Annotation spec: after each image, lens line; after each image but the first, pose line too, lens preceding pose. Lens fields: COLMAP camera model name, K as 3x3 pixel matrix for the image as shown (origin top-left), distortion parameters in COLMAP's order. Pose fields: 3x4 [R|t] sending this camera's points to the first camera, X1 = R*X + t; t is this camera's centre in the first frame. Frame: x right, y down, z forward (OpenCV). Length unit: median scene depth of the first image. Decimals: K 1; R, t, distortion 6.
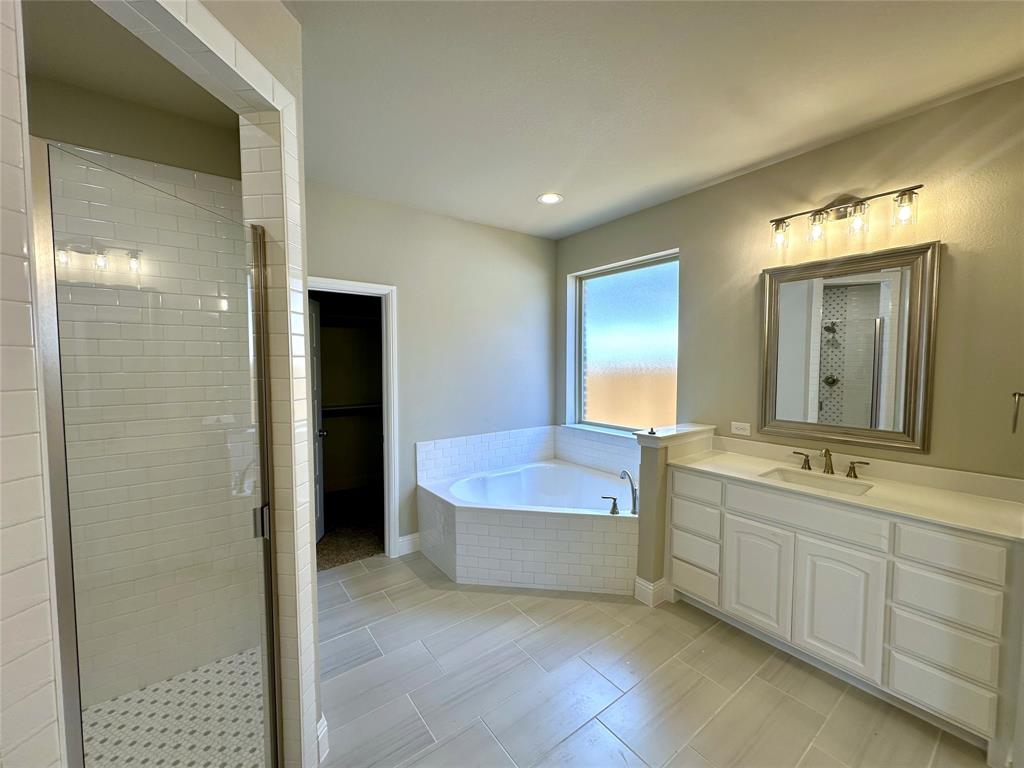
lens RADIAL K [[410.6, 0, 512.0], [0, 410.6, 384.0], [0, 0, 1]] dist [-0.004177, 0.000669]
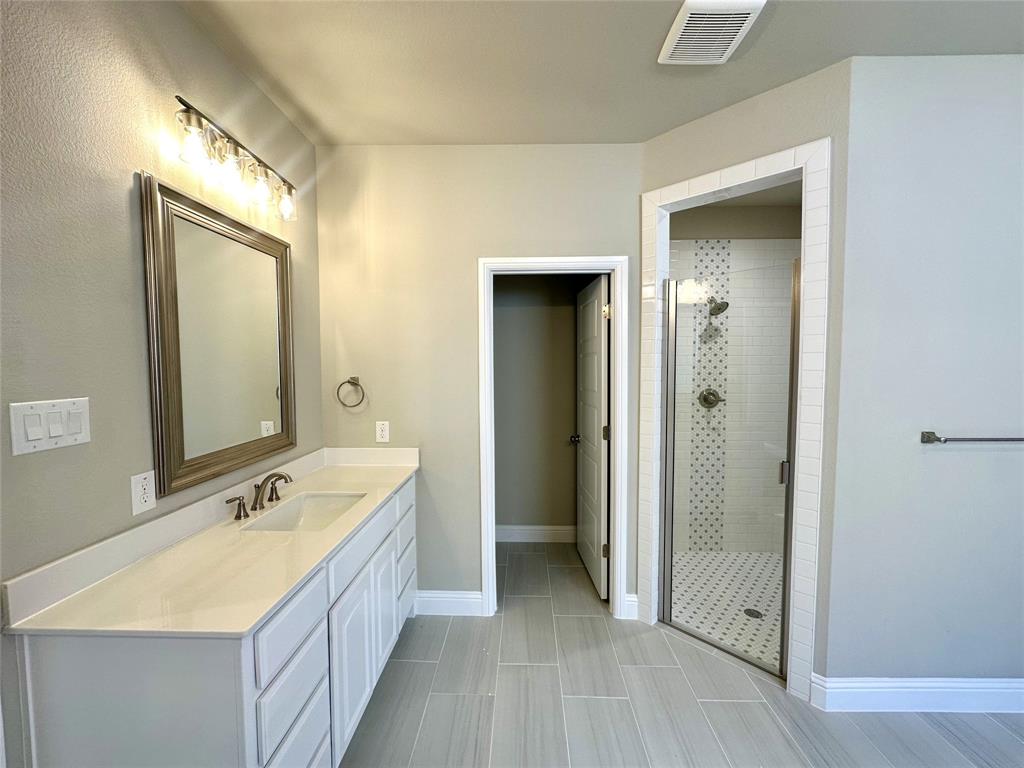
lens RADIAL K [[410.6, 0, 512.0], [0, 410.6, 384.0], [0, 0, 1]] dist [-0.004177, 0.000669]
pose [[-0.616319, 0.046488, -0.786123, 0.513244], [-0.040826, 0.995027, 0.090849, -0.024324], [0.786437, 0.088087, -0.611357, 0.539454]]
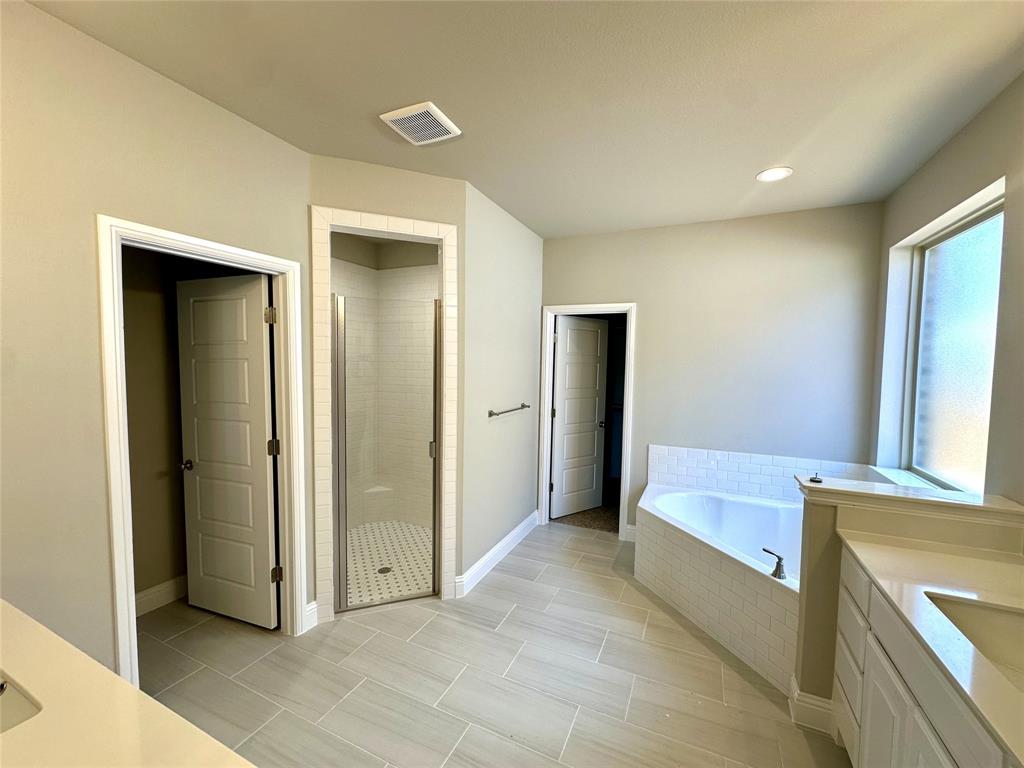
lens RADIAL K [[417.2, 0, 512.0], [0, 417.2, 384.0], [0, 0, 1]] dist [-0.002678, -0.000067]
pose [[0.476301, 0.057502, -0.877400, 0.644559], [-0.066136, 0.997376, 0.029462, -0.028804], [0.876792, 0.043995, 0.478854, 0.178439]]
